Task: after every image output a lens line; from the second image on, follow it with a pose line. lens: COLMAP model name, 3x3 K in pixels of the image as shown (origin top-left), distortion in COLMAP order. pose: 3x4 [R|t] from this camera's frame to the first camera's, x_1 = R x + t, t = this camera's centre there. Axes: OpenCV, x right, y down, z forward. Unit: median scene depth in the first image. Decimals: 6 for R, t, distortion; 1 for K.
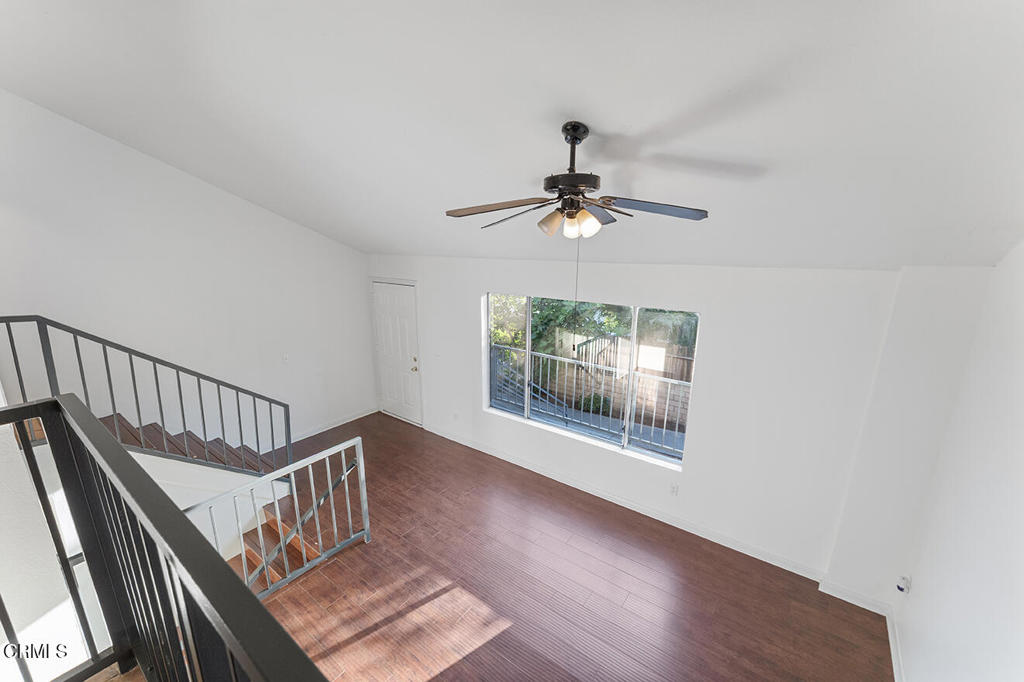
lens RADIAL K [[416.4, 0, 514.0], [0, 416.4, 347.1], [0, 0, 1]] dist [-0.000650, 0.000497]
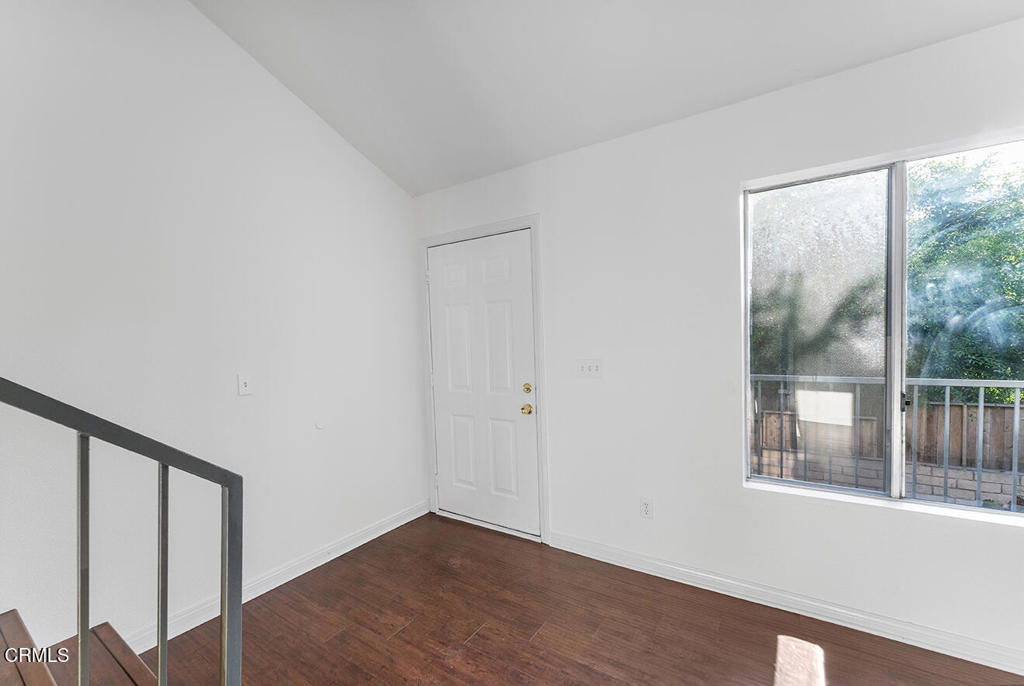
lens RADIAL K [[437.6, 0, 510.9], [0, 437.6, 357.7], [0, 0, 1]] dist [0.001618, 0.000006]
pose [[0.998402, -0.039114, 0.040795, -0.428714], [0.046414, 0.979309, -0.196977, 0.143507], [-0.032246, 0.198556, 0.979559, 0.799780]]
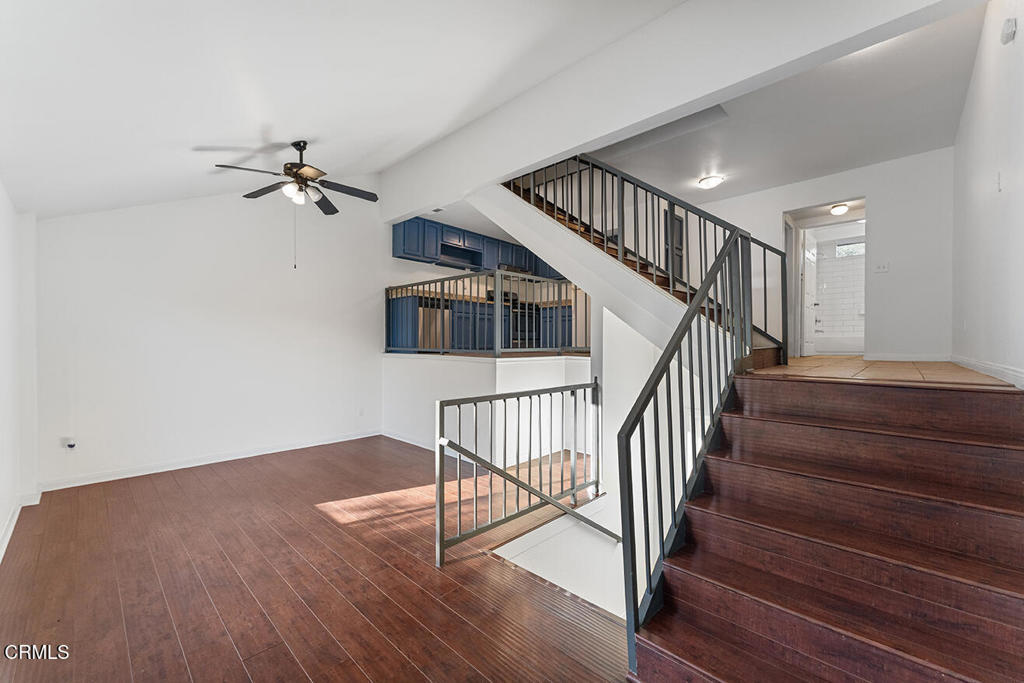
lens RADIAL K [[416.4, 0, 516.3], [0, 416.4, 347.1], [0, 0, 1]] dist [-0.000650, 0.000497]
pose [[-0.992511, -0.006652, 0.121971, -0.552966], [0.024560, 0.967258, 0.252603, -0.050576], [-0.119657, 0.253707, -0.959852, 1.538992]]
